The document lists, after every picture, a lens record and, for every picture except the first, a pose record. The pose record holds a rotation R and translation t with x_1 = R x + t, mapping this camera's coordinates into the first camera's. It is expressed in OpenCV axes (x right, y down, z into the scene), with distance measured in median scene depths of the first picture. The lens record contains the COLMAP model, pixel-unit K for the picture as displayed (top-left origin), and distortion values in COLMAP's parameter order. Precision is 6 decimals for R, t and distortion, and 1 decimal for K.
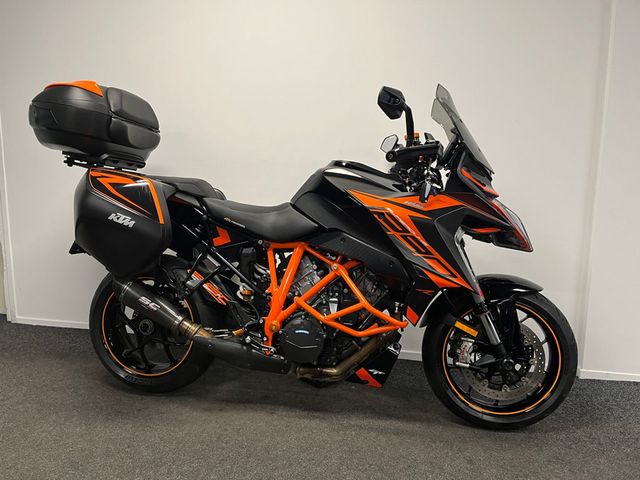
lens RADIAL K [[482.3, 0, 314.8], [0, 482.3, 237.7], [0, 0, 1]] dist [0.062250, -0.080950]
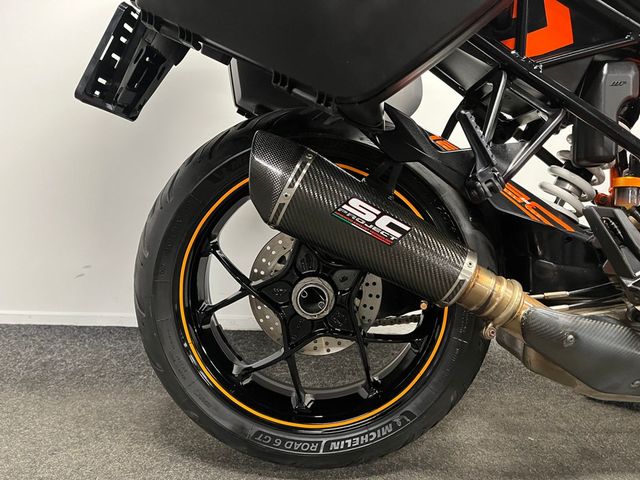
lens RADIAL K [[482.3, 0, 320.6], [0, 482.3, 237.8], [0, 0, 1]] dist [0.062250, -0.080950]
pose [[0.986841, -0.032409, 0.158412, -0.427920], [0.028661, 0.999254, 0.025889, 0.138778], [-0.159133, -0.021008, 0.987034, 0.689444]]
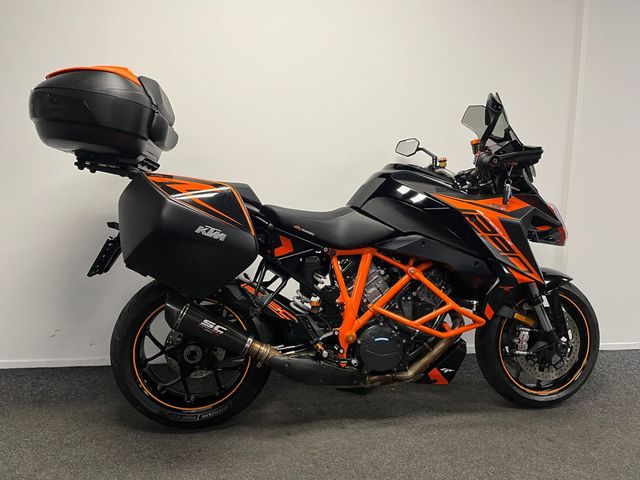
lens RADIAL K [[482.3, 0, 316.4], [0, 482.3, 239.2], [0, 0, 1]] dist [0.062250, -0.080950]
pose [[0.944295, -0.046390, 0.325813, -0.443245], [0.045163, 0.998915, 0.011332, -0.023515], [-0.325985, 0.004014, 0.945366, 0.114007]]
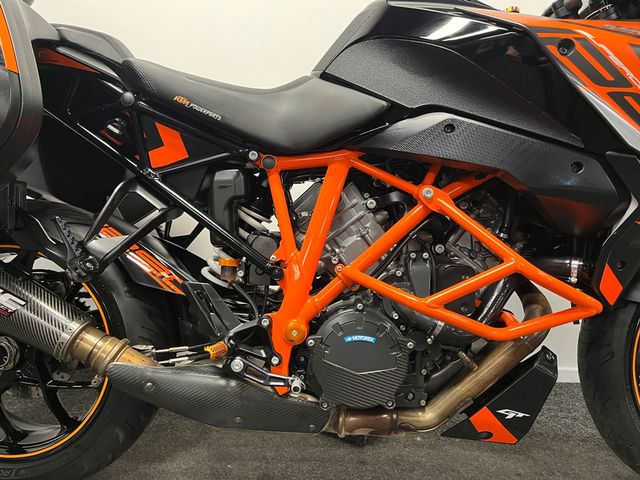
lens RADIAL K [[482.3, 0, 322.6], [0, 482.3, 240.1], [0, 0, 1]] dist [0.062250, -0.080950]
pose [[0.987504, -0.032457, 0.154216, -0.123576], [0.037852, 0.998765, -0.032177, 0.110926], [-0.152981, 0.037612, 0.987513, 0.531593]]
